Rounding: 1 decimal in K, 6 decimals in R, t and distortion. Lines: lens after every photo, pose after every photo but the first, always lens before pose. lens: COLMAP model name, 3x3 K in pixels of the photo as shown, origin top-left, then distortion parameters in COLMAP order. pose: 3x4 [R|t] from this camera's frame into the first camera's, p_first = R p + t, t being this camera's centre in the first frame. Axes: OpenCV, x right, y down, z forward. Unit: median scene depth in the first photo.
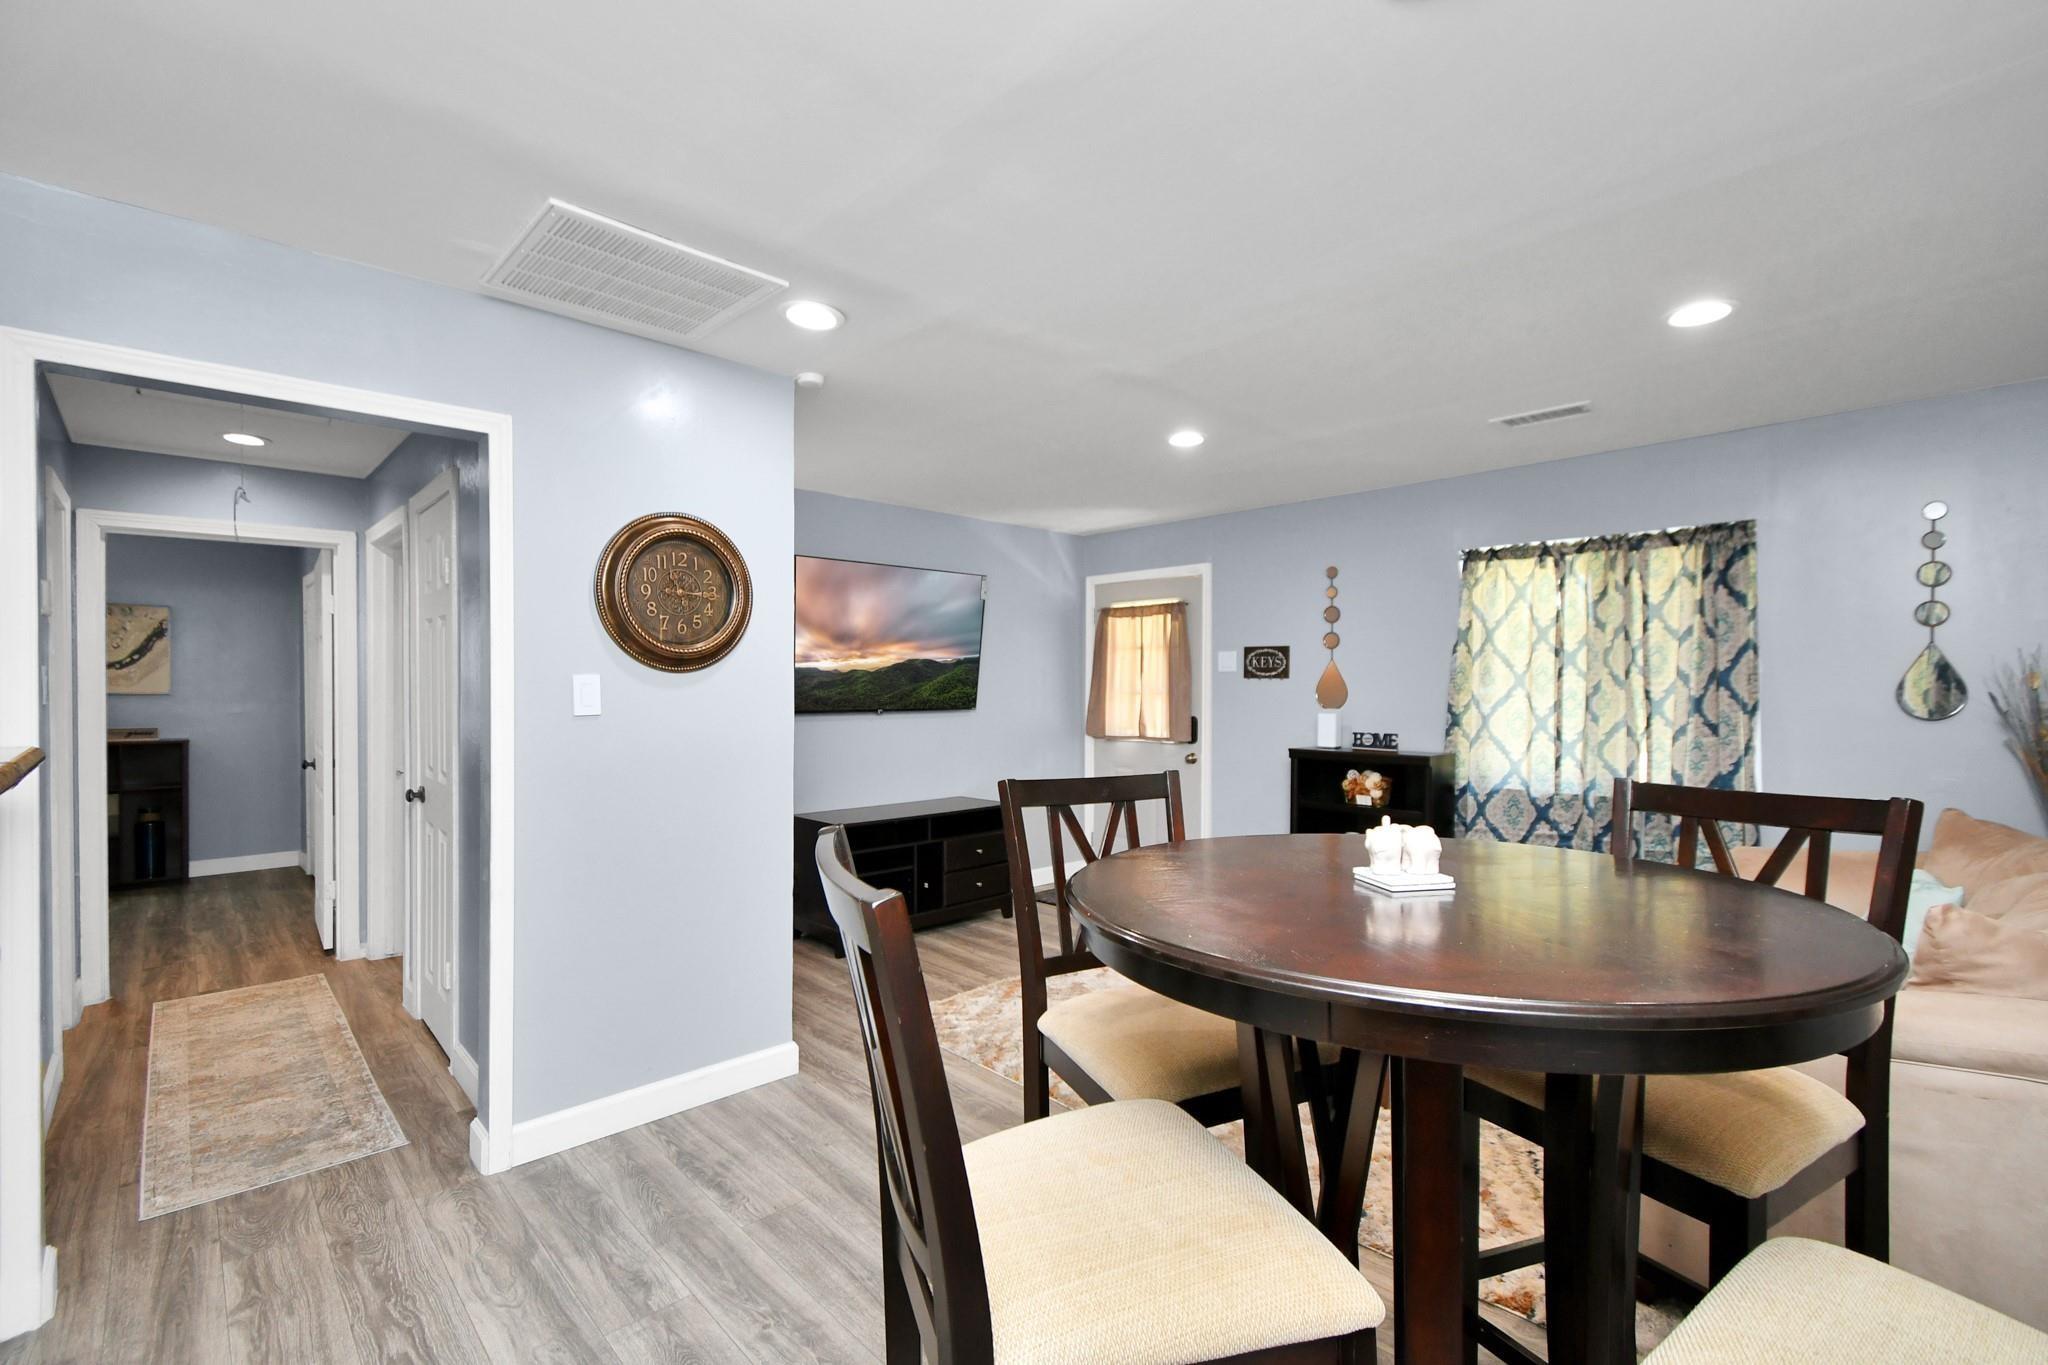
lens RADIAL K [[889.3, 0, 1041.4], [0, 889.3, 677.6], [0, 0, 1]] dist [0.001649, -0.005570]
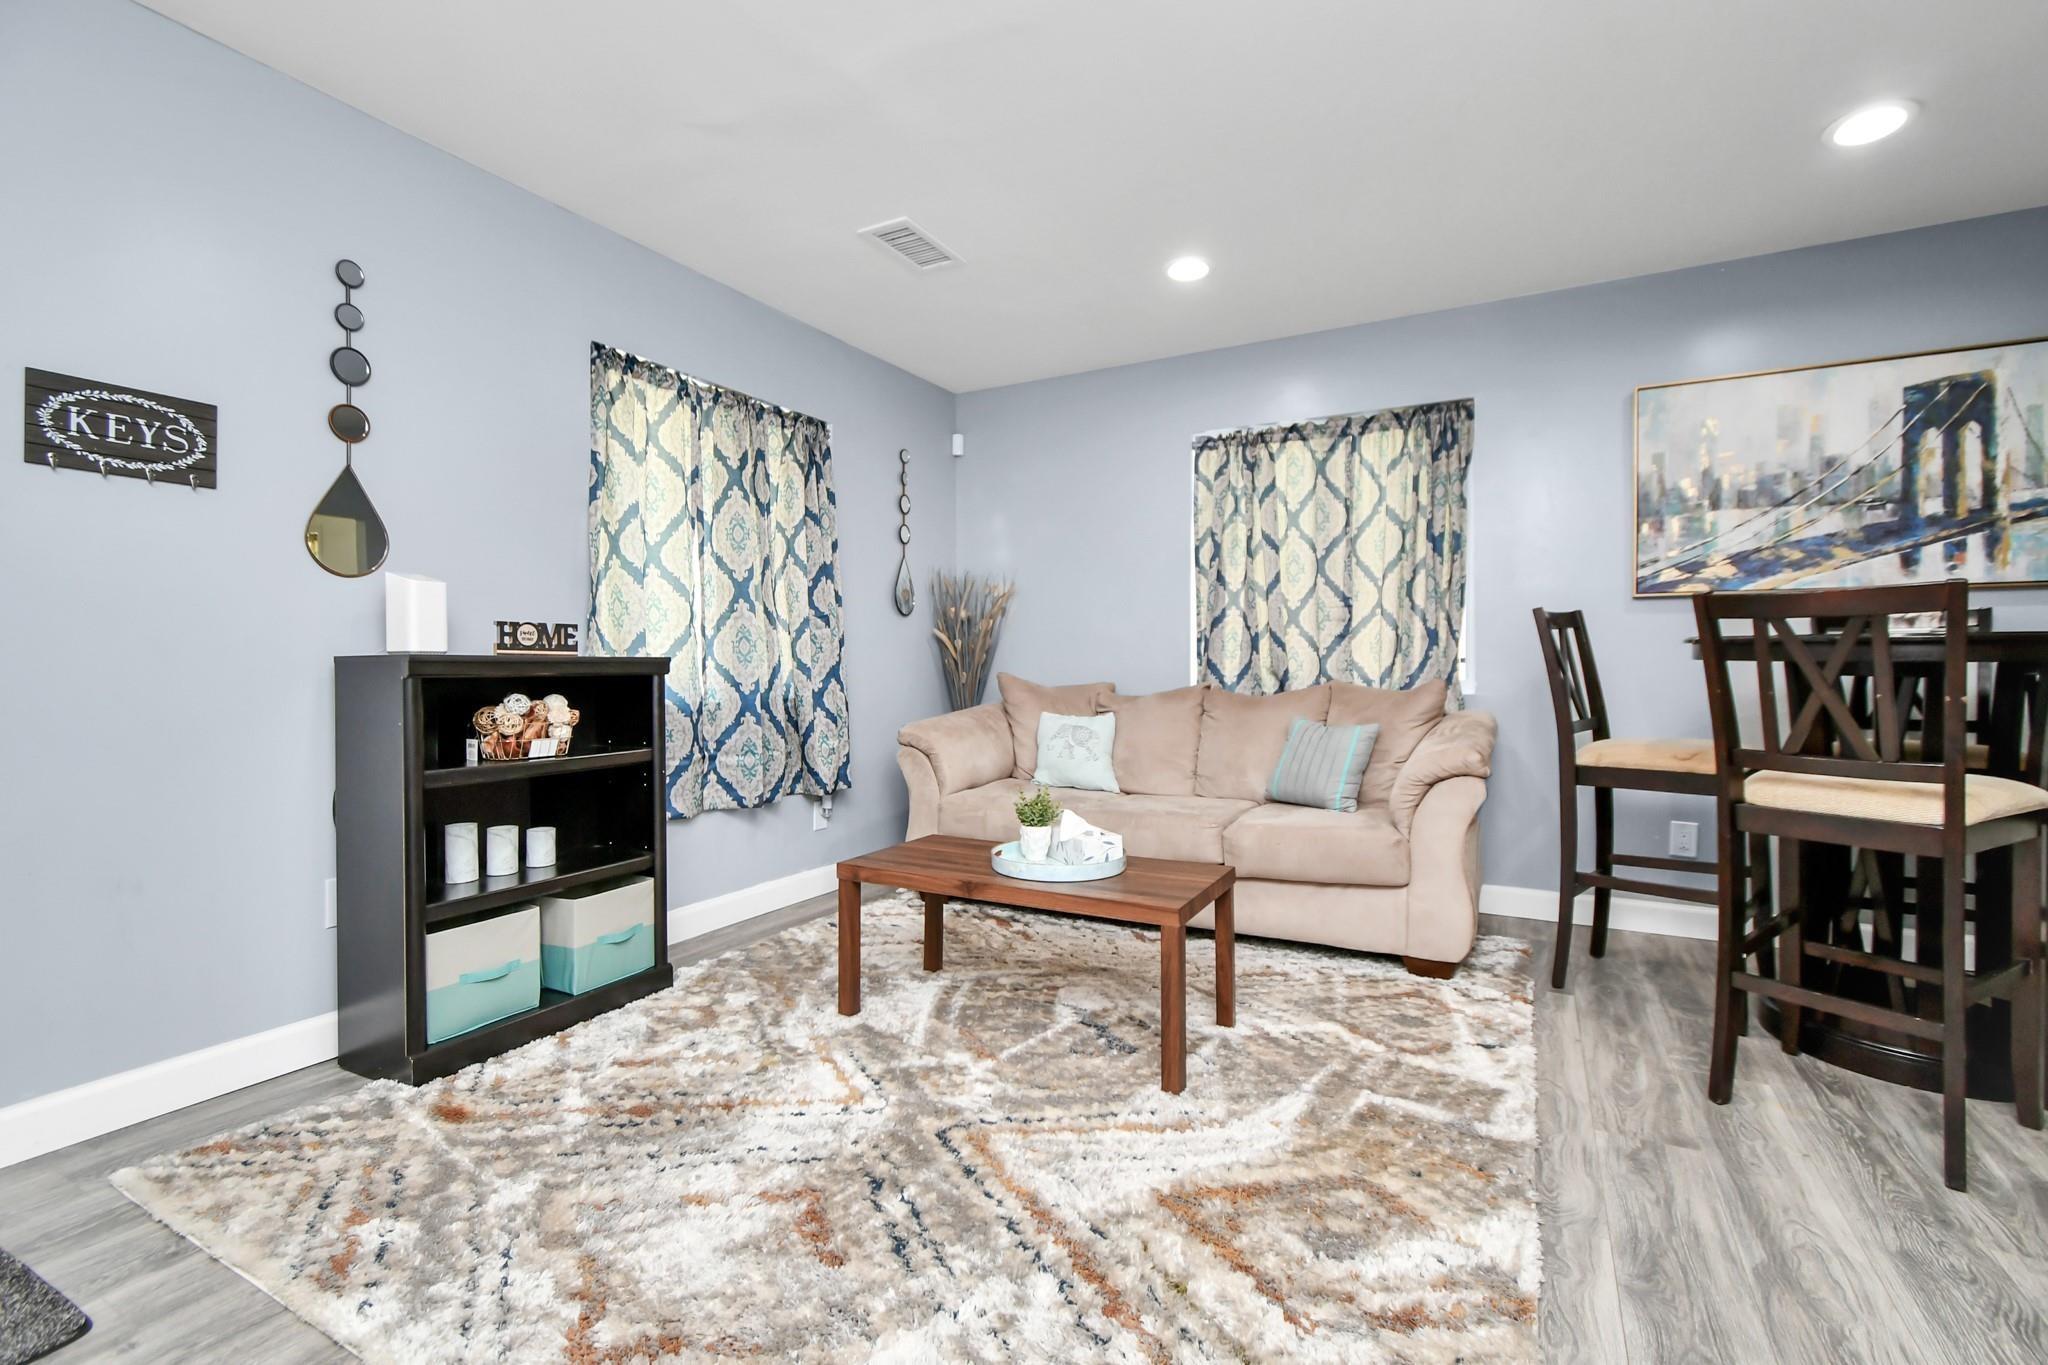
lens RADIAL K [[889.3, 0, 1041.4], [0, 889.3, 677.6], [0, 0, 1]] dist [0.001649, -0.005570]
pose [[-0.304185, -0.014230, 0.952507, -0.245841], [-0.003774, 0.999899, 0.013732, 0.092390], [-0.952605, 0.000582, -0.304208, 0.929066]]
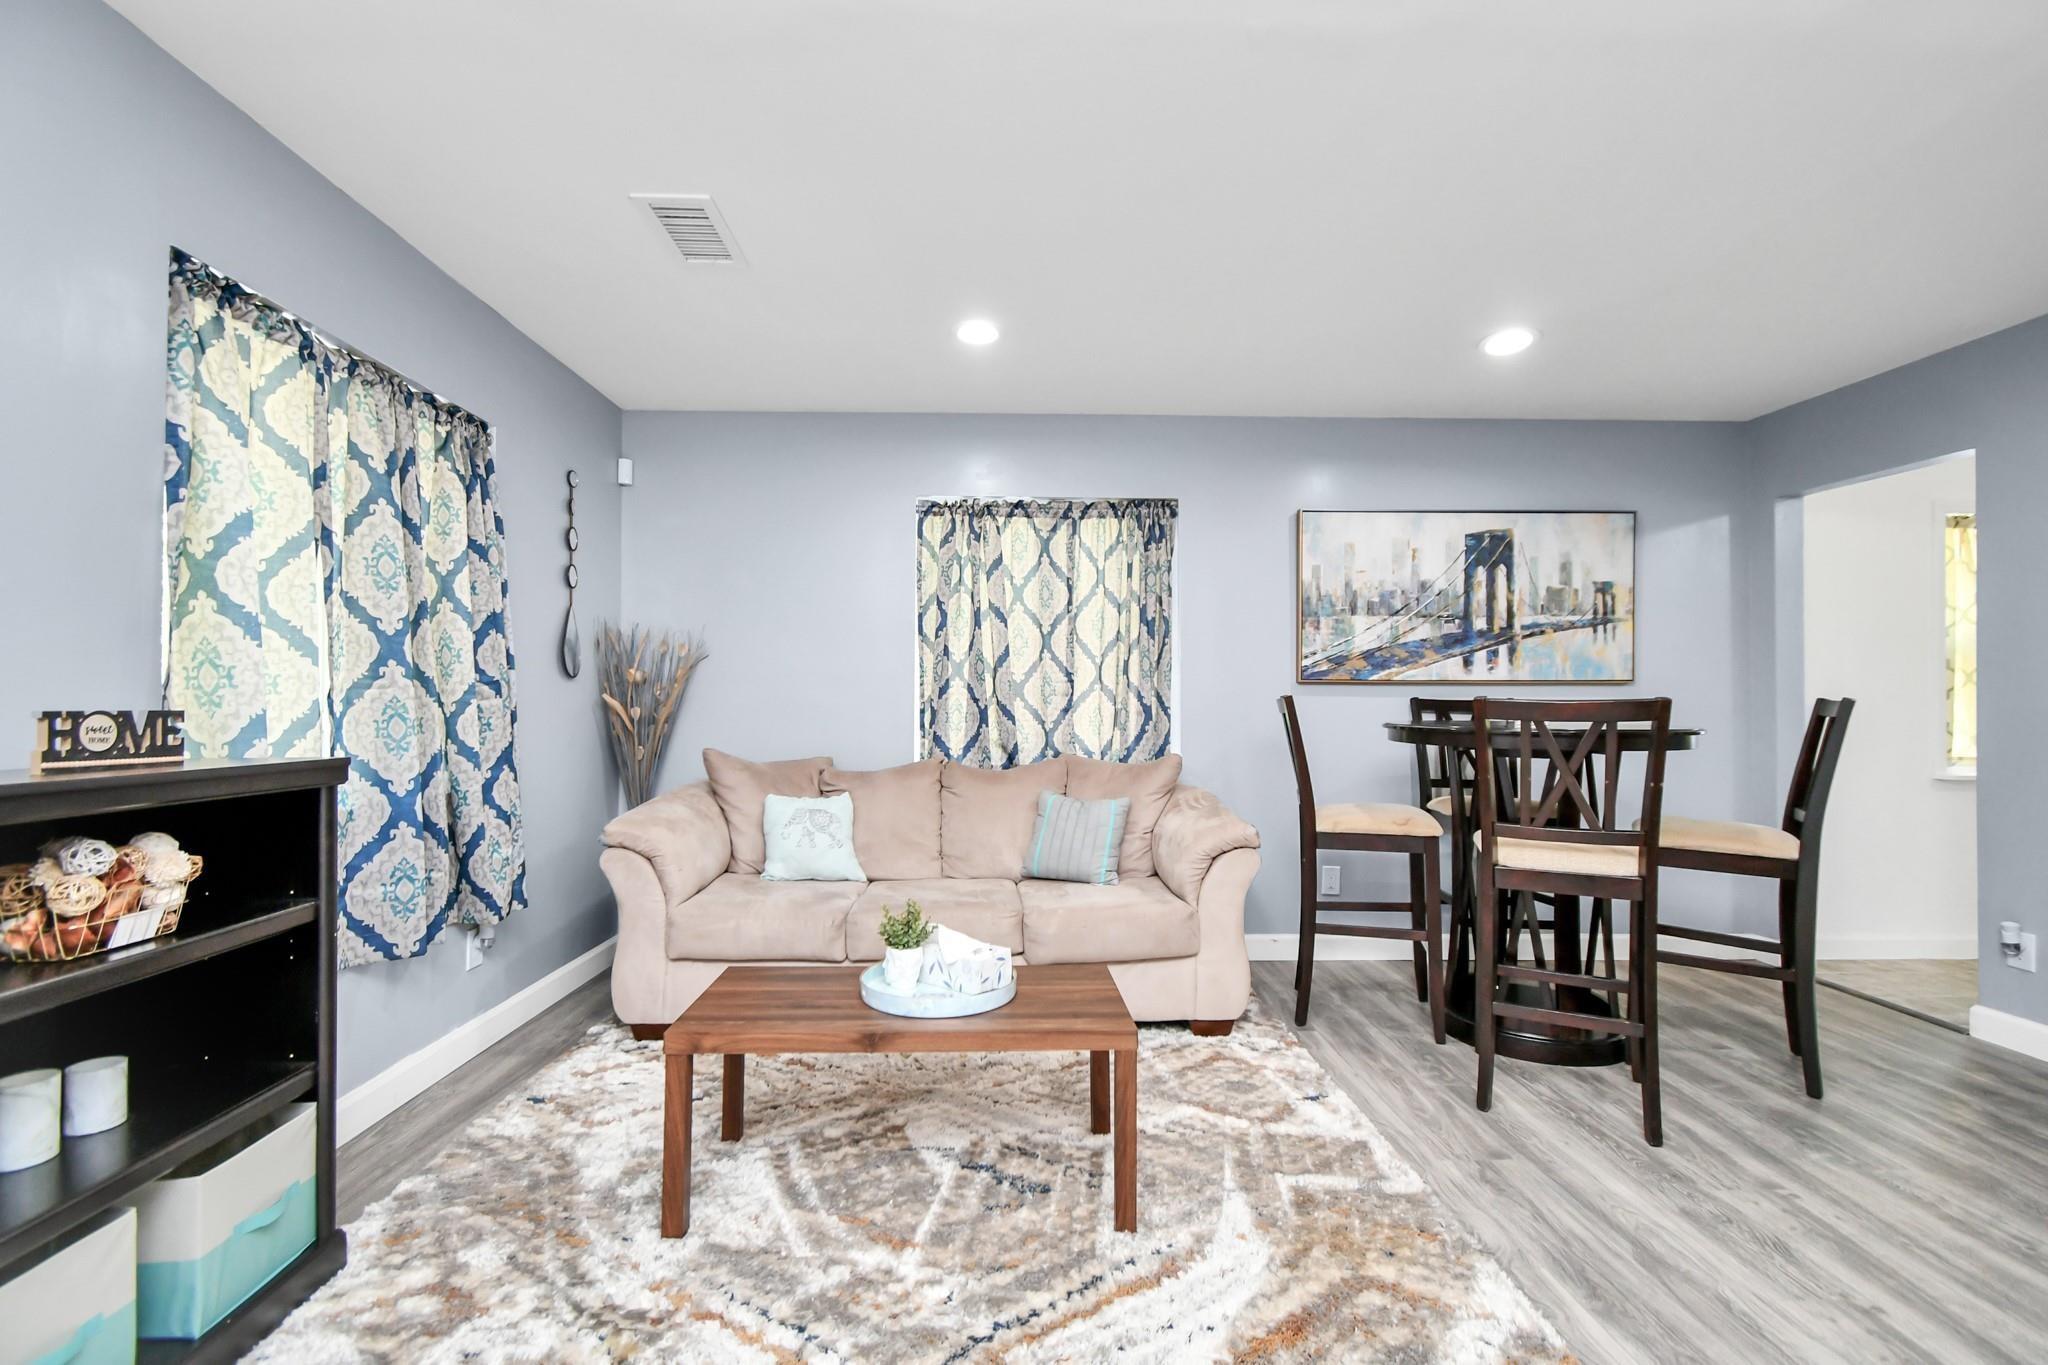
lens RADIAL K [[874.3, 0, 1025.8], [0, 874.3, 706.9], [0, 0, 1]] dist [0.000162, -0.000379]
pose [[-0.736007, -0.001535, 0.676972, -0.071282], [-0.007549, 0.999954, -0.005940, 0.064146], [-0.676932, -0.009482, -0.735984, 1.074025]]
